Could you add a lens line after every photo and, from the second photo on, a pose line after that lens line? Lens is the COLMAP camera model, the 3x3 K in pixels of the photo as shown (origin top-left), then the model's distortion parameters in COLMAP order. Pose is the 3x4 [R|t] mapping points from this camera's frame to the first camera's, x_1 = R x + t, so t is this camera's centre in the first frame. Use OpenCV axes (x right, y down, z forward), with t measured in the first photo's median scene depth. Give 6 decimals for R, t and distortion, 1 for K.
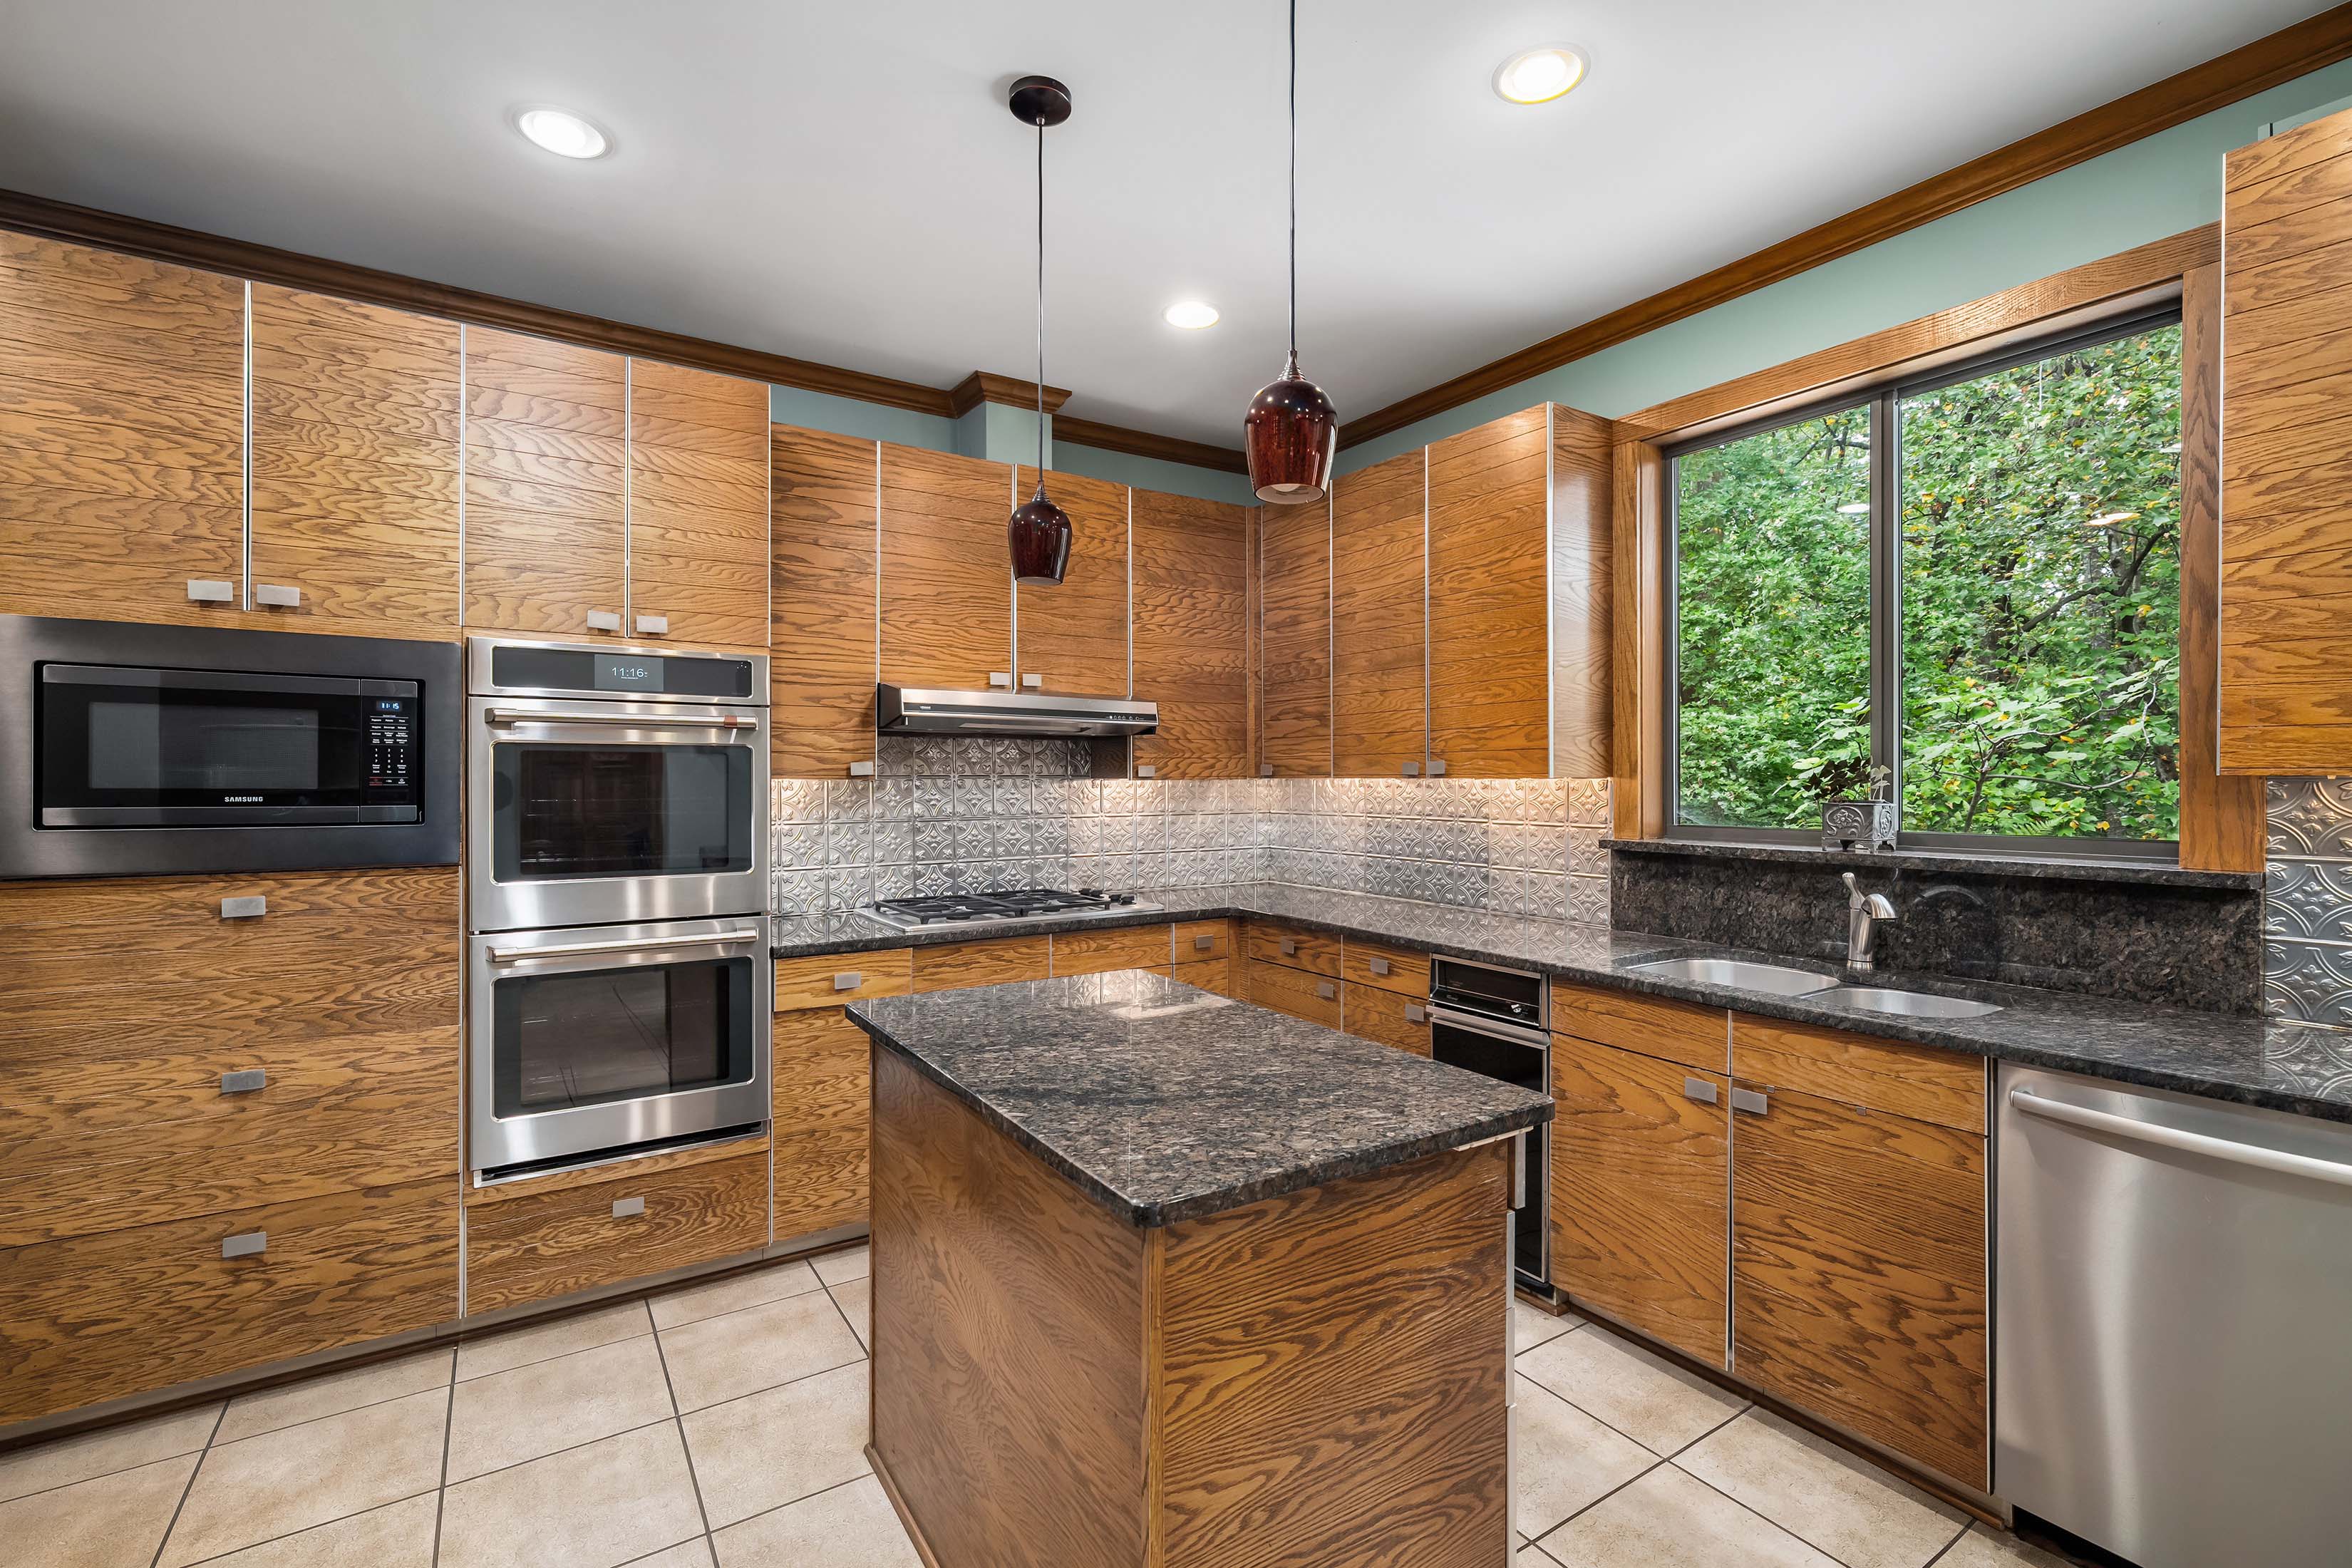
lens RADIAL K [[1030.4, 0, 1181.1], [0, 1030.4, 782.4], [0, 0, 1]] dist [0.000652, -0.000234]
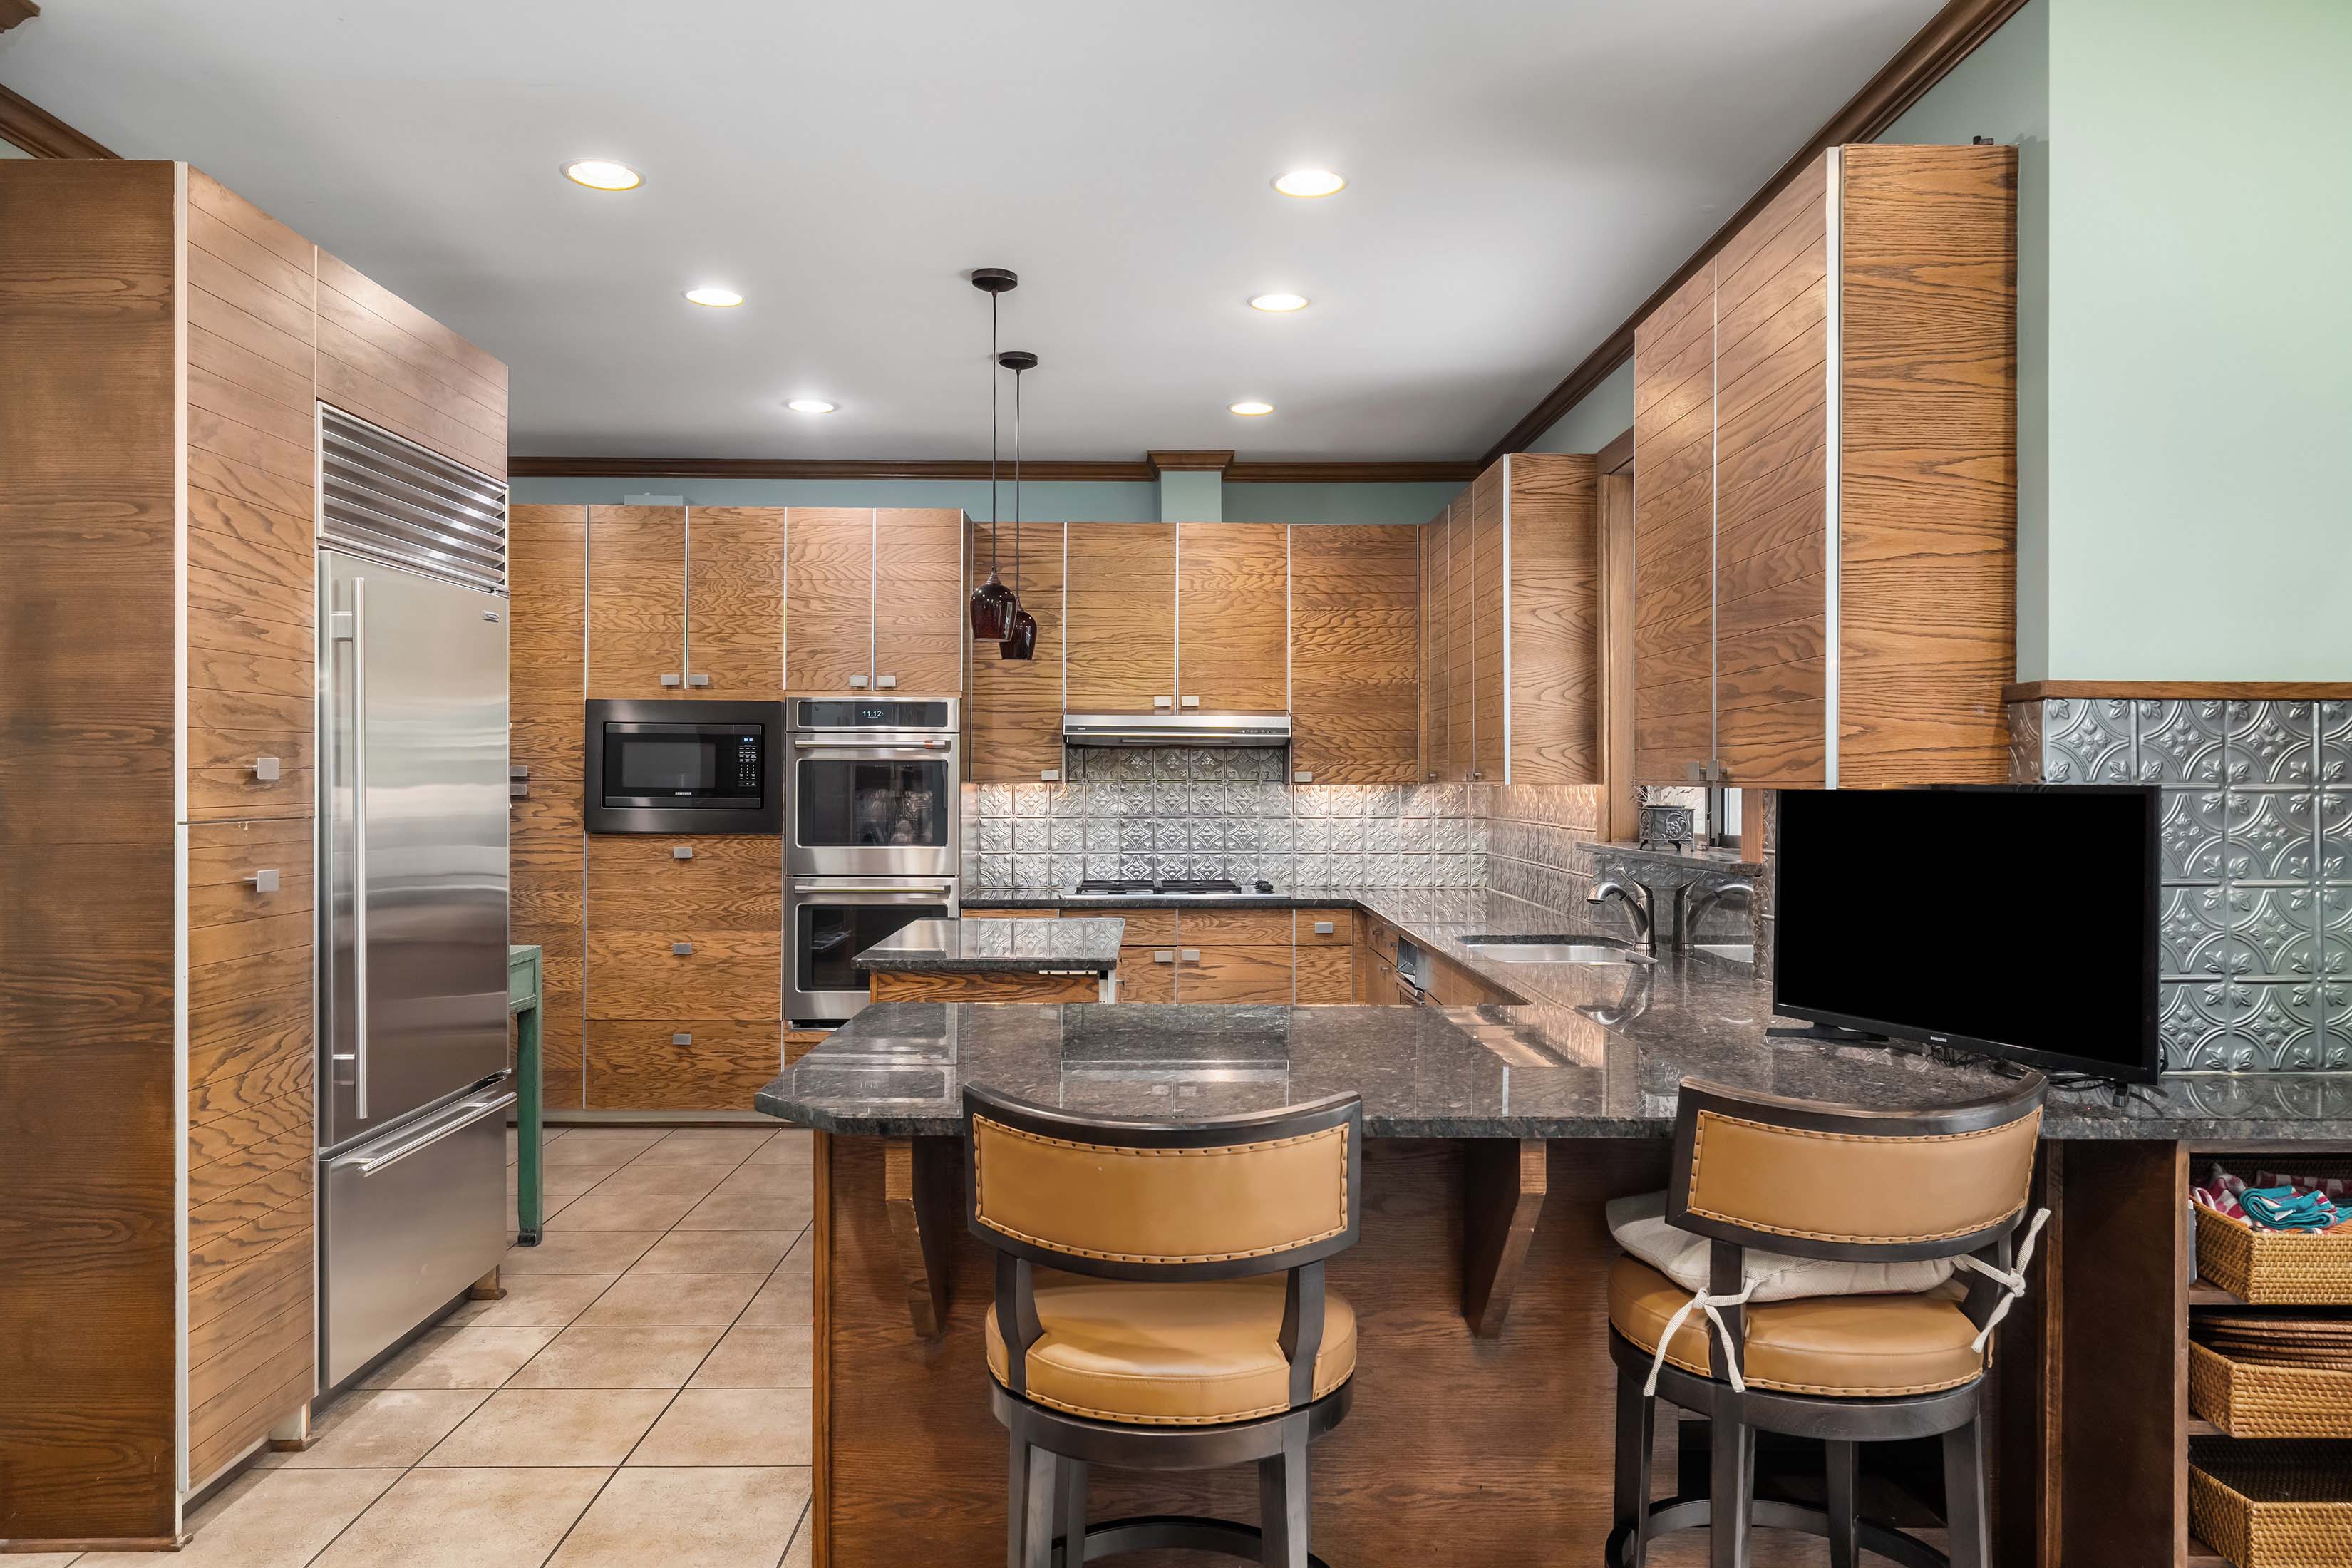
lens RADIAL K [[1543.9, 0, 1187.0], [0, 1543.9, 781.0], [0, 0, 1]] dist [0.009053, 0.000063]
pose [[0.850158, 0.003134, -0.526518, 1.149887], [-0.004973, 0.999985, -0.002078, -0.003963], [0.526504, 0.004385, 0.850161, -0.761671]]
